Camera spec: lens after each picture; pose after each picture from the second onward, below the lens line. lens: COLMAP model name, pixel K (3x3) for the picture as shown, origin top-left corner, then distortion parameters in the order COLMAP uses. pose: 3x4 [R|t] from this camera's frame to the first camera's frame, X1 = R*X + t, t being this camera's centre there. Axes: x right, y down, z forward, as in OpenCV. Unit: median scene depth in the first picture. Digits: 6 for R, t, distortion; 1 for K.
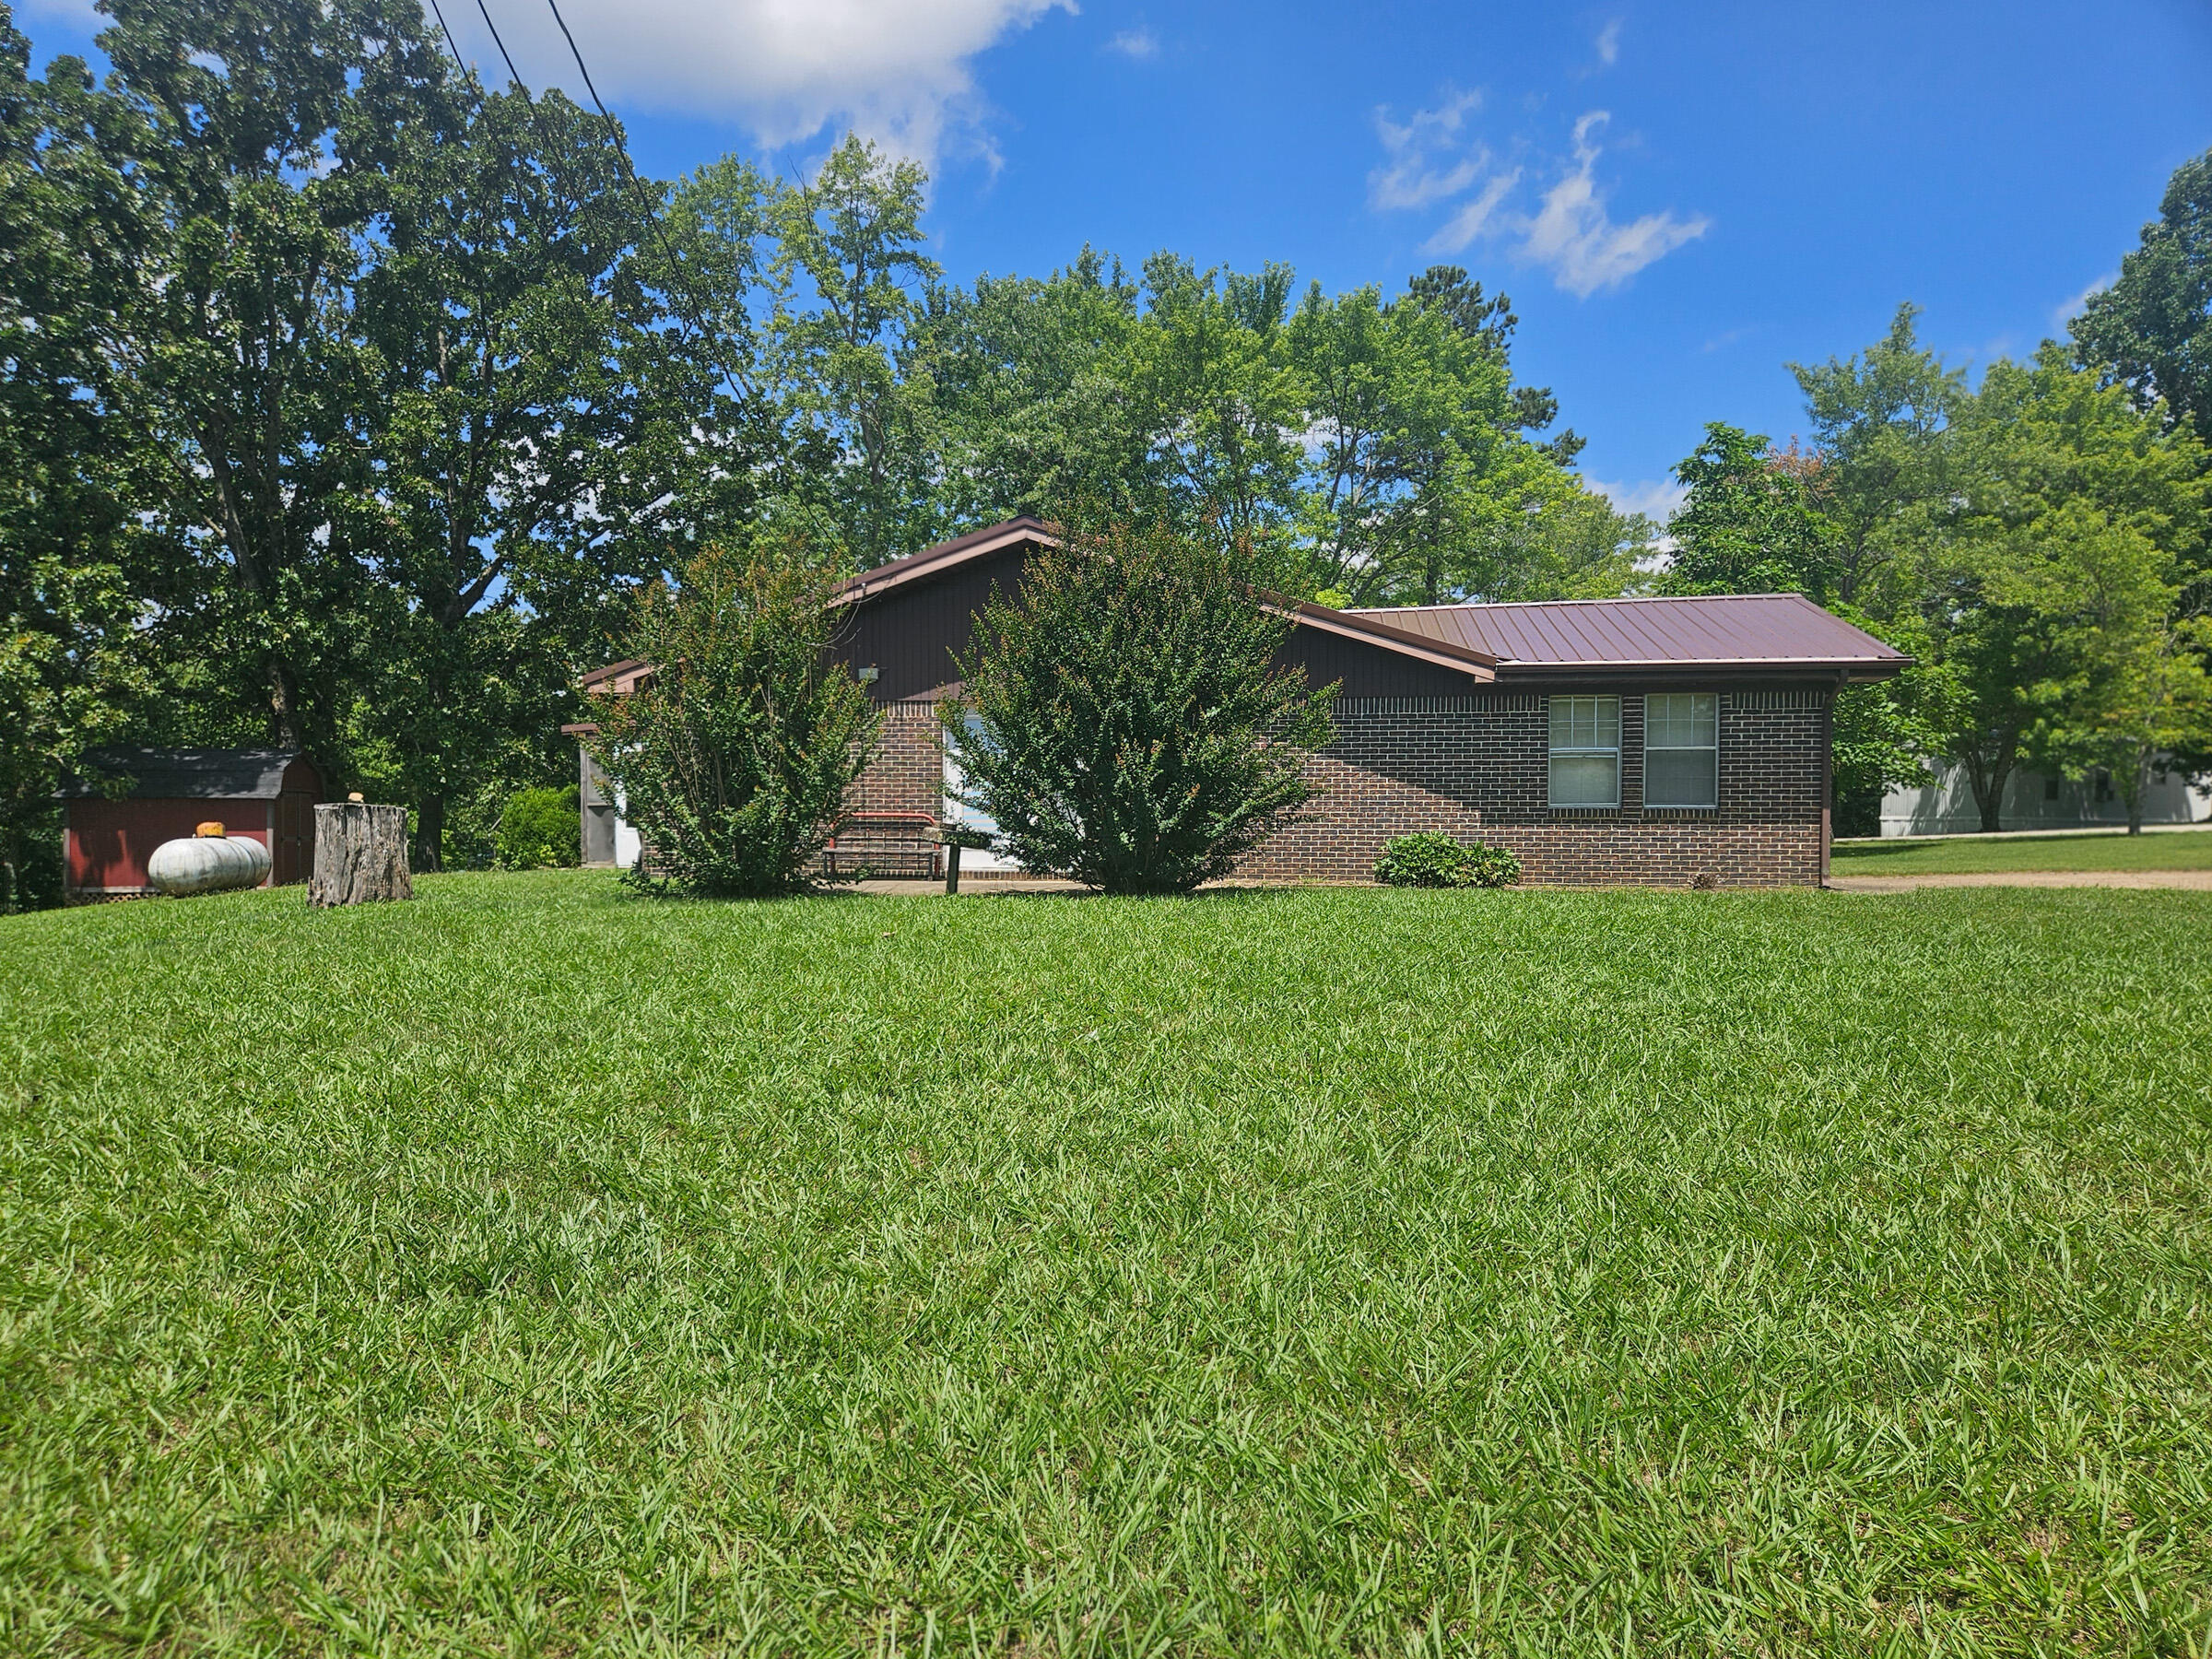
lens RADIAL K [[1519.3, 0, 1115.1], [0, 1519.3, 844.1], [0, 0, 1]] dist [0.086673, -0.076979]
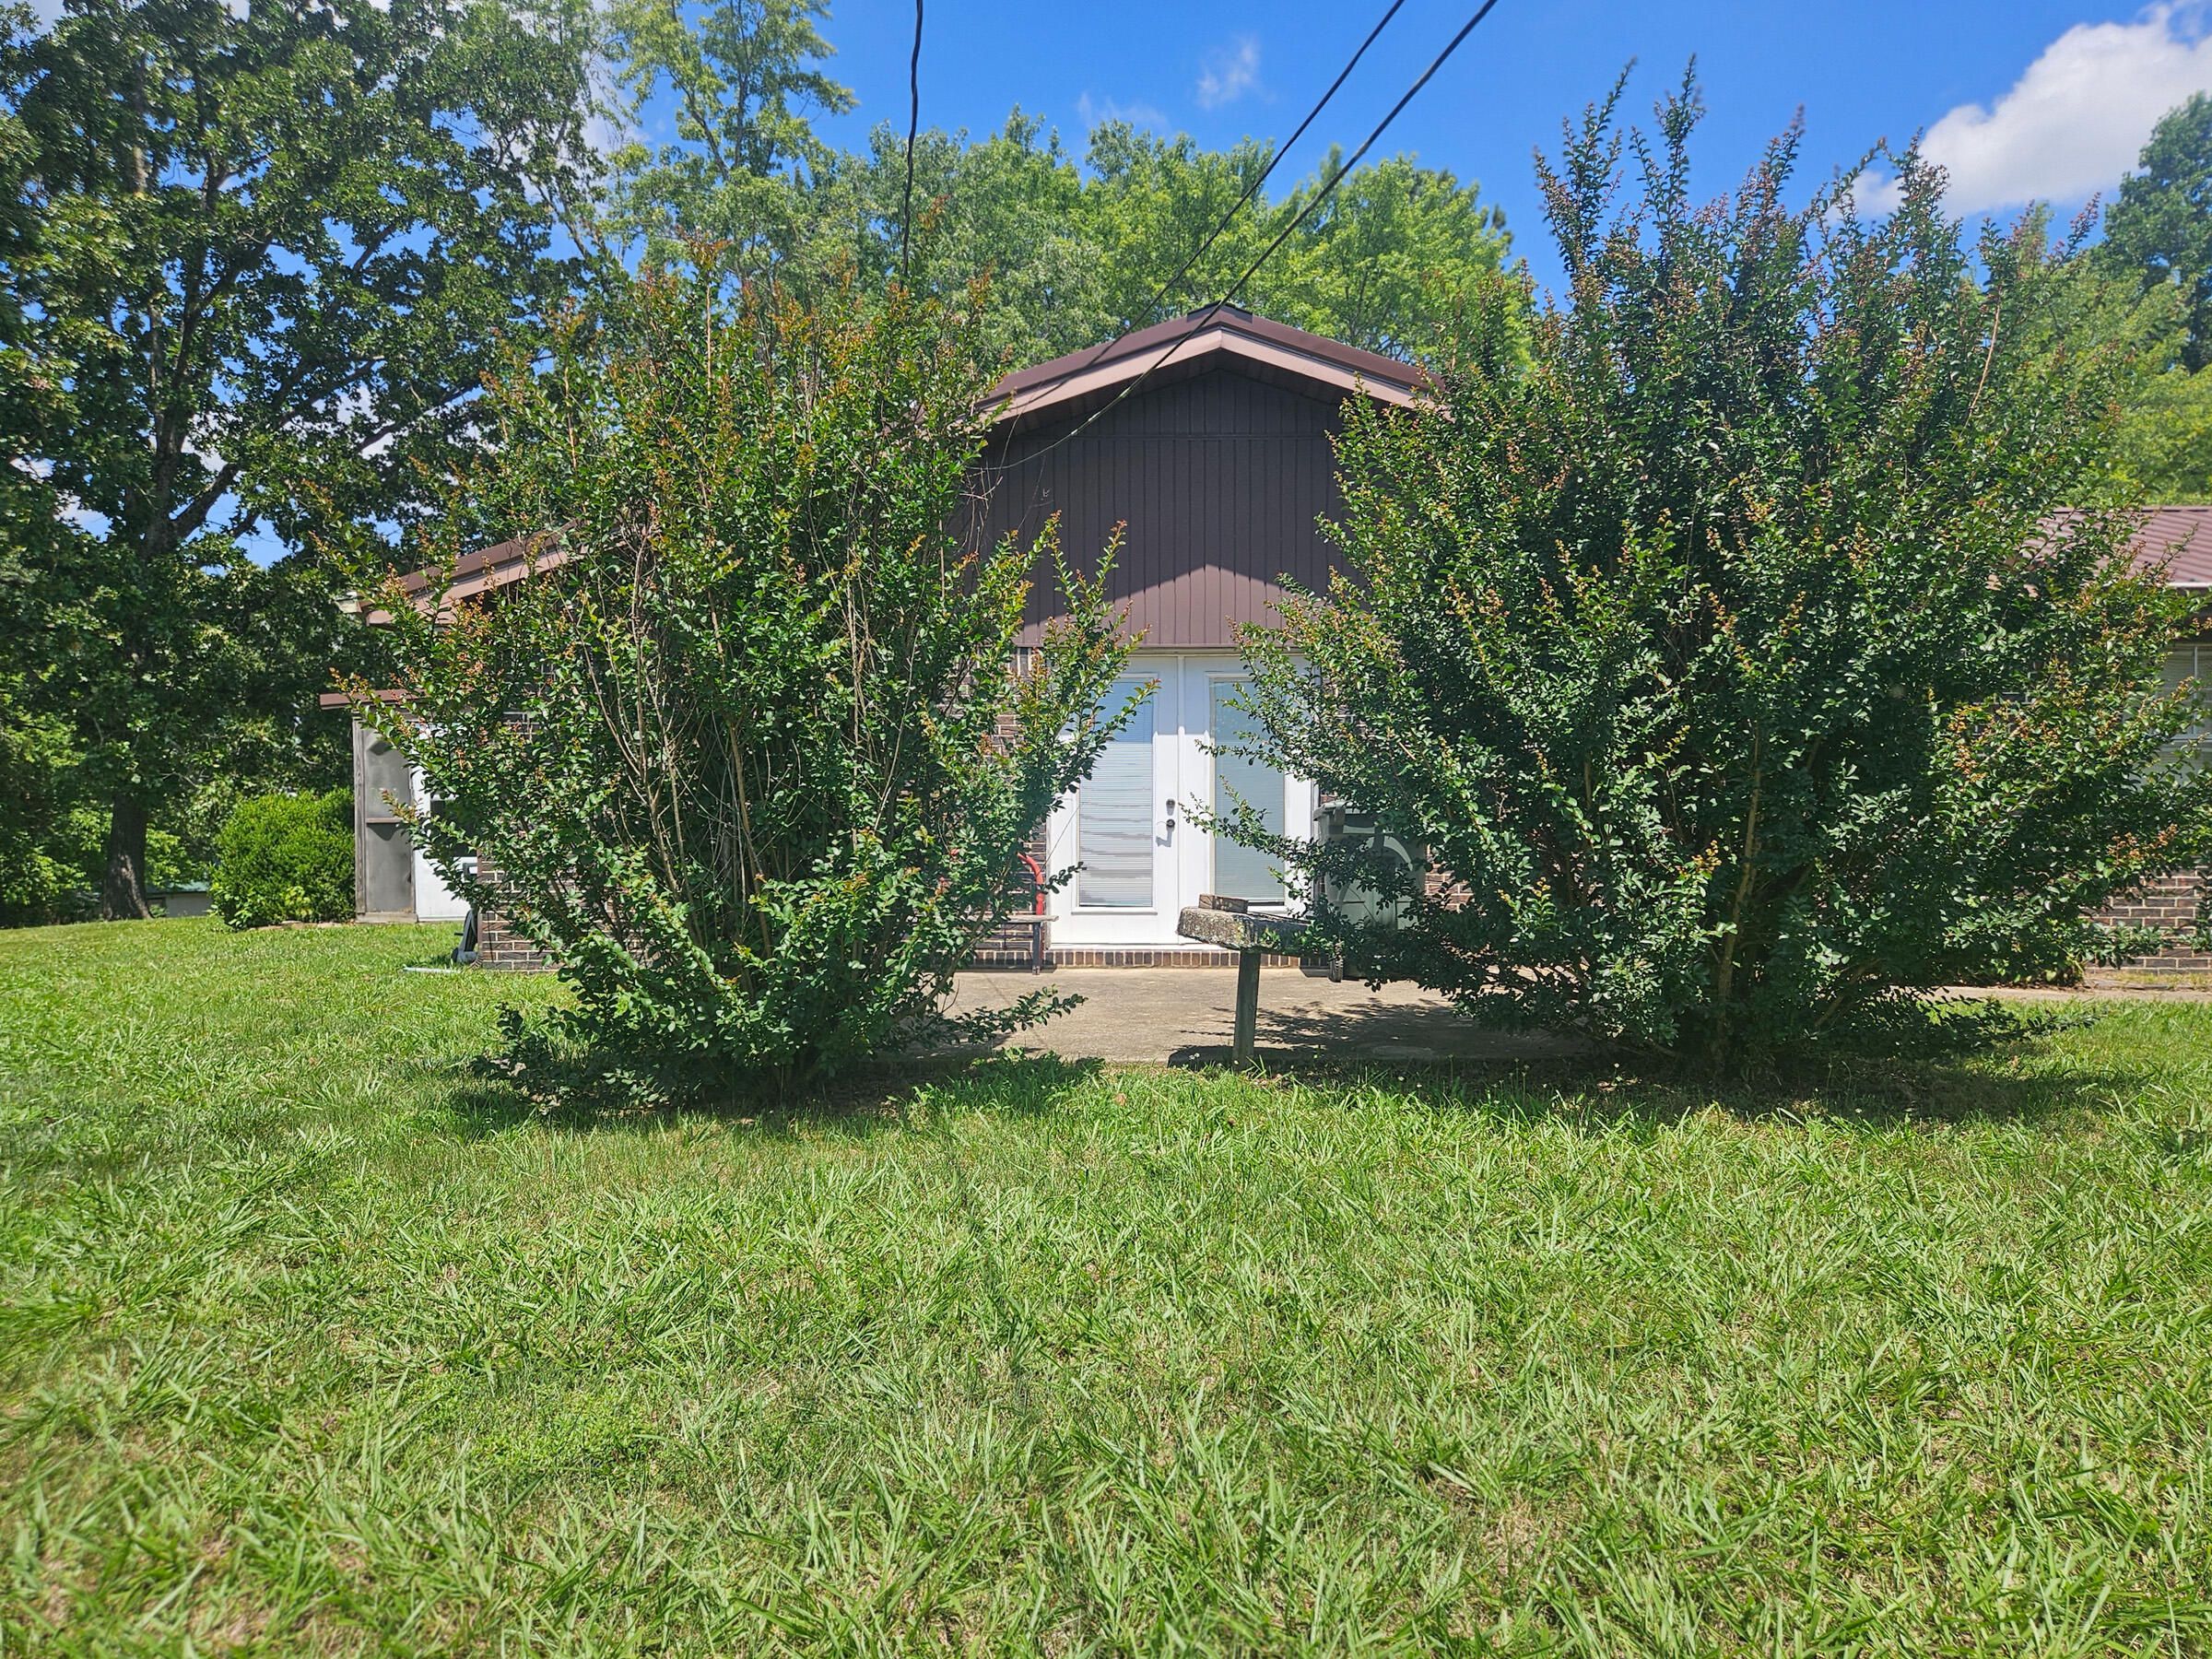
lens RADIAL K [[1451.3, 0, 1106.0], [0, 1451.3, 829.5], [0, 0, 1]] dist [0.143320, -0.130647]
pose [[0.991197, -0.007701, 0.132174, -0.098387], [0.007640, 0.999970, 0.000962, -0.016517], [-0.132178, 0.000056, 0.991226, 0.280769]]
